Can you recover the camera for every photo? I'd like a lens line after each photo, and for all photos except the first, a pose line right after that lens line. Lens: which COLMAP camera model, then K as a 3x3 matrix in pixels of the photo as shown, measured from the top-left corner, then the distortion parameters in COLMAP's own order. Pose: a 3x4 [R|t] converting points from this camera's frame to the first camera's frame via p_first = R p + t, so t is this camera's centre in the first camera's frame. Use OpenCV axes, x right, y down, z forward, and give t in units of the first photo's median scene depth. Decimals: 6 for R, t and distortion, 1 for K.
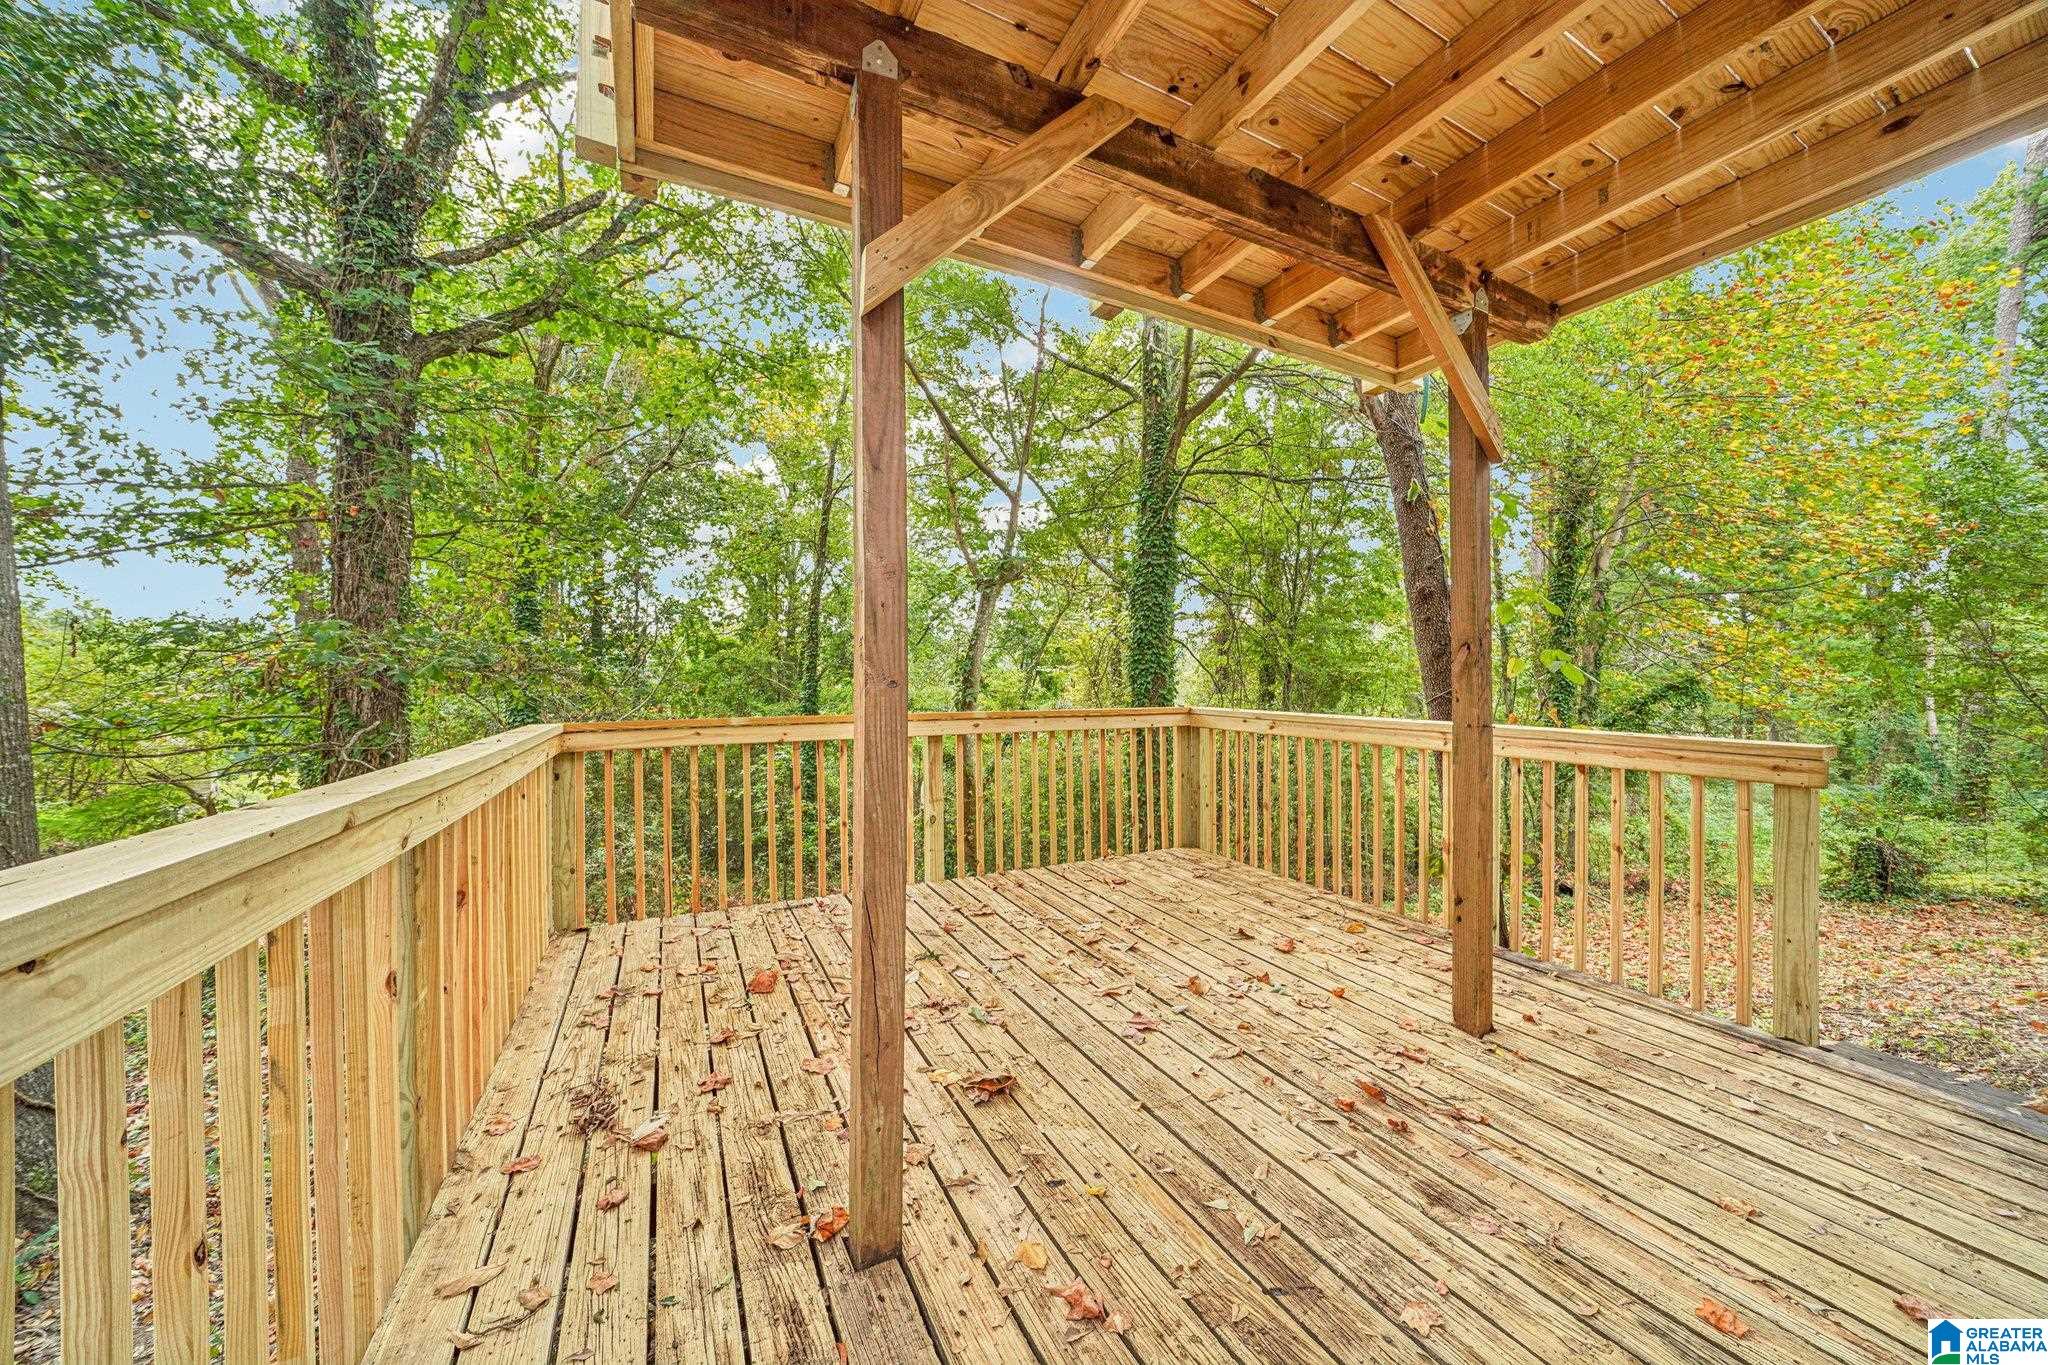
lens RADIAL K [[718.9, 0, 1016.9], [0, 718.9, 677.3], [0, 0, 1]] dist [-0.028871, 0.002863]
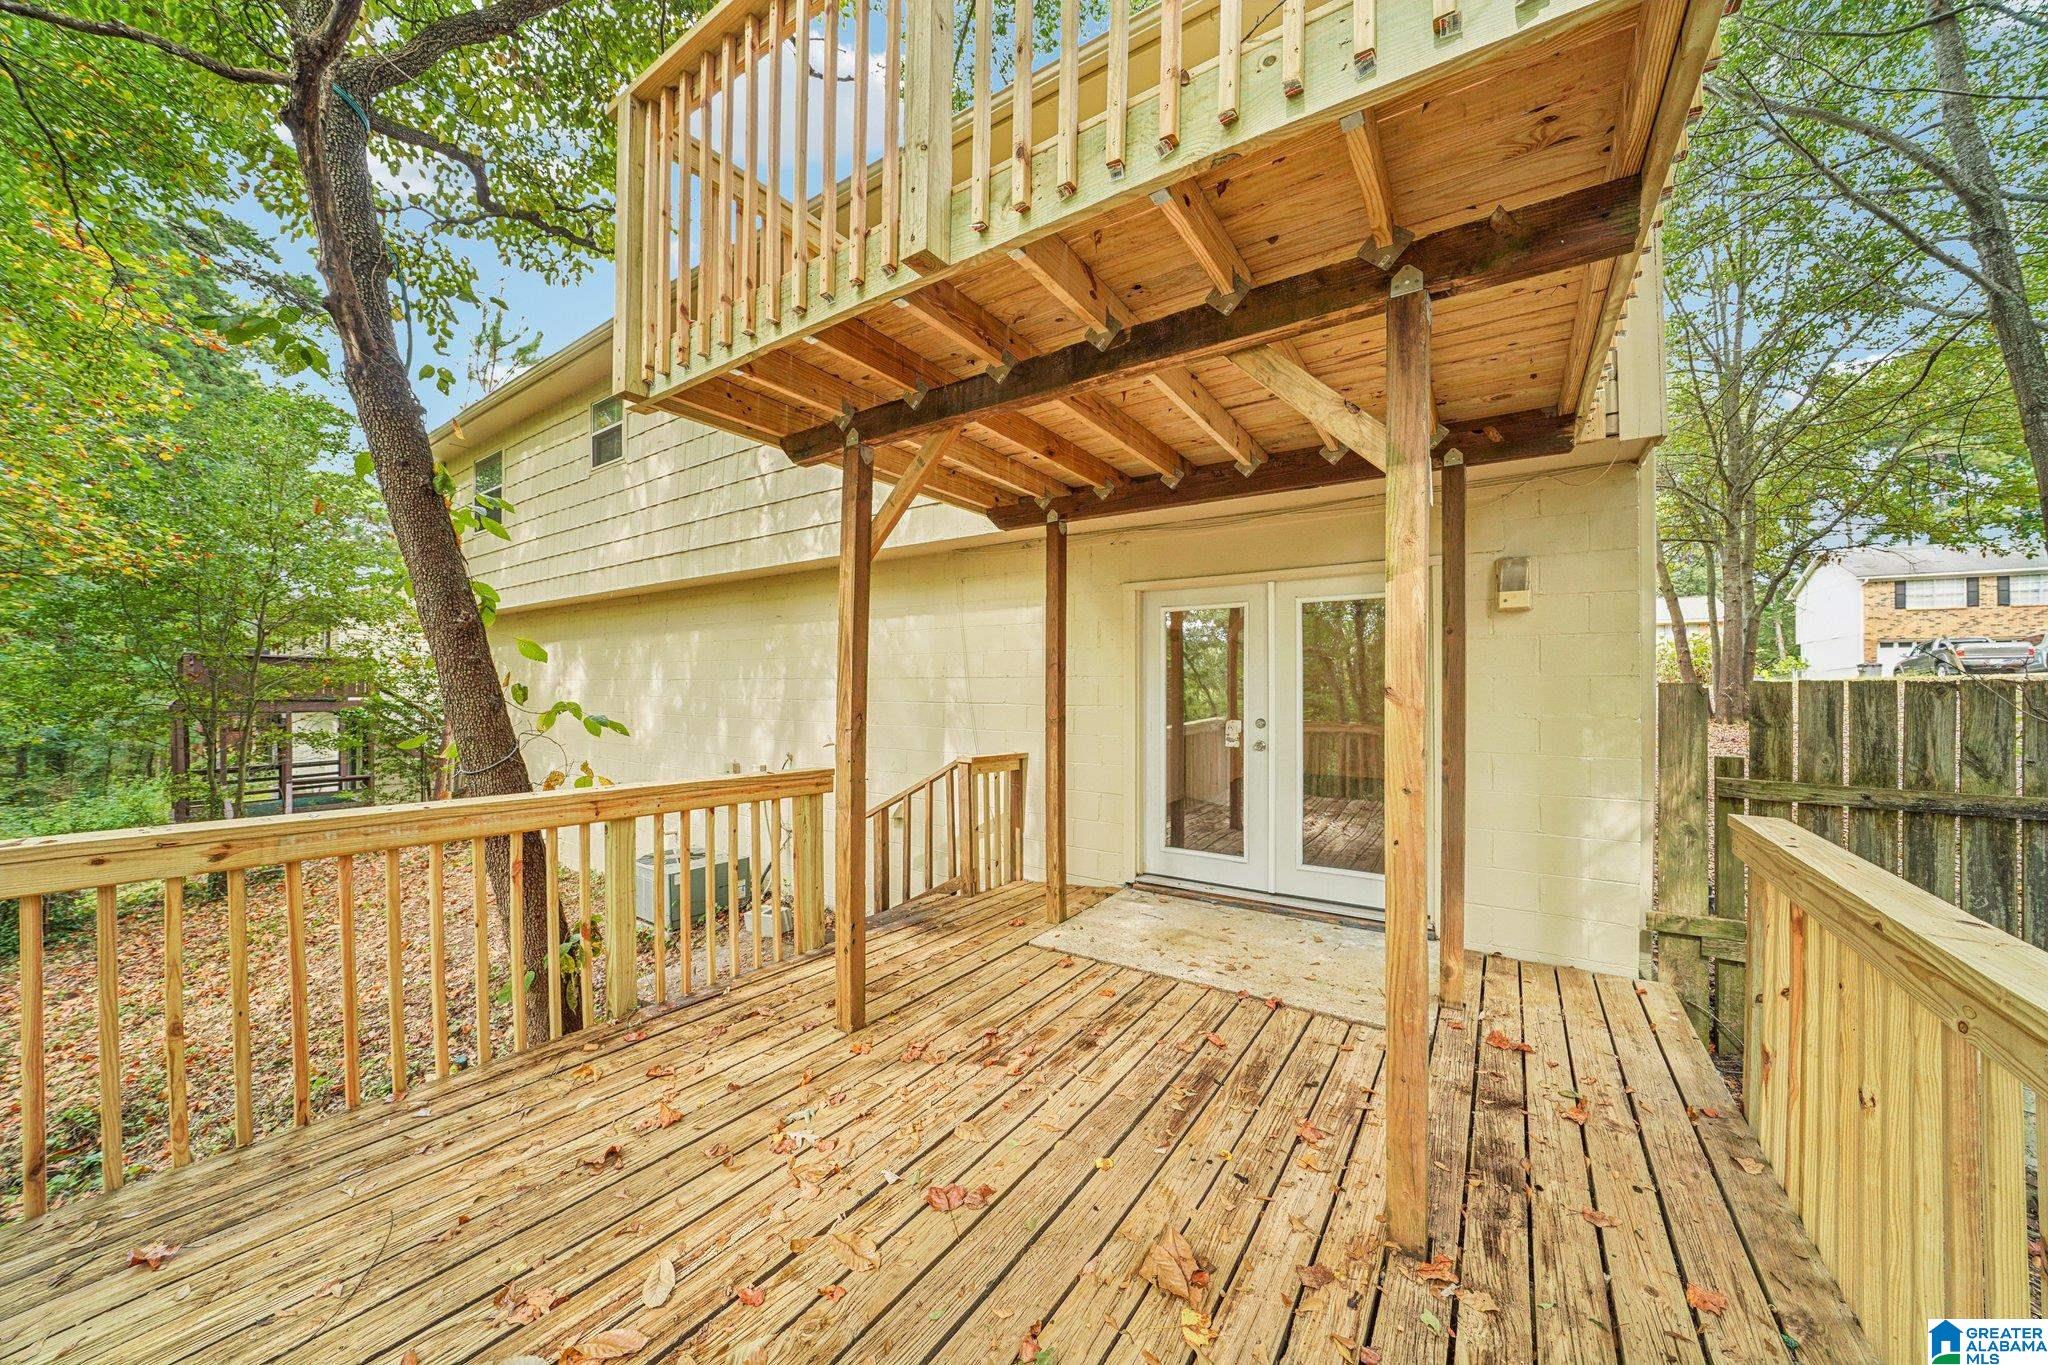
lens RADIAL K [[718.9, 0, 1016.9], [0, 718.9, 677.3], [0, 0, 1]] dist [-0.028871, 0.002863]
pose [[-0.491575, 0.011936, 0.870753, -0.422533], [-0.010339, 0.999756, -0.019542, -0.064322], [-0.870774, -0.018609, -0.491332, 0.993050]]
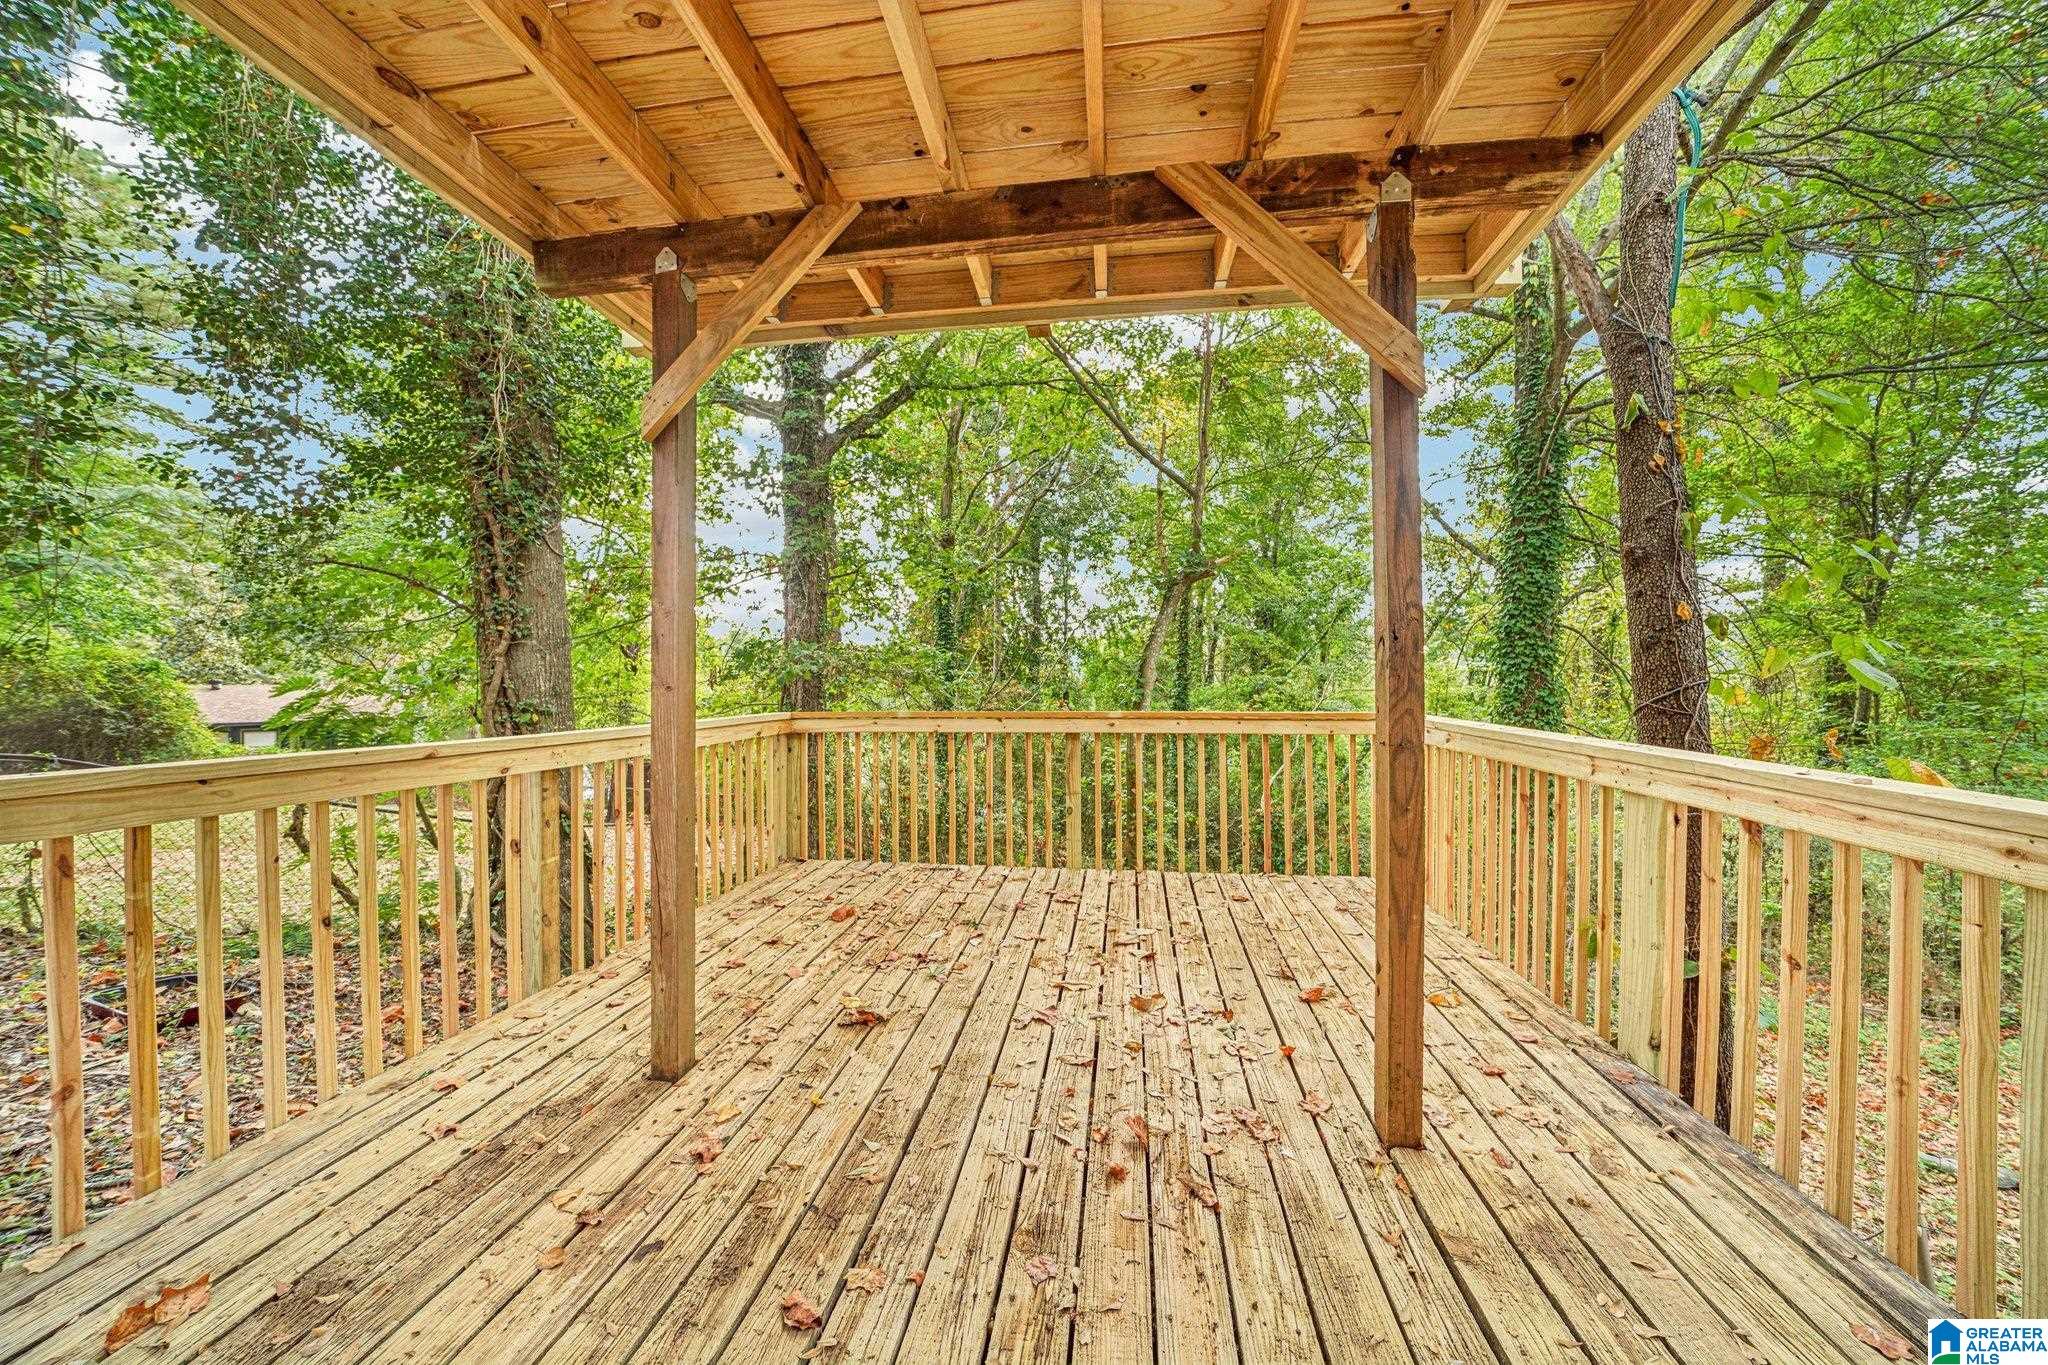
lens RADIAL K [[718.9, 0, 1016.9], [0, 718.9, 677.3], [0, 0, 1]] dist [-0.028871, 0.002863]
pose [[0.814556, -0.002963, -0.580077, 0.557419], [0.005318, 0.999983, 0.002360, -0.006122], [0.580060, -0.005008, 0.814558, 0.099413]]
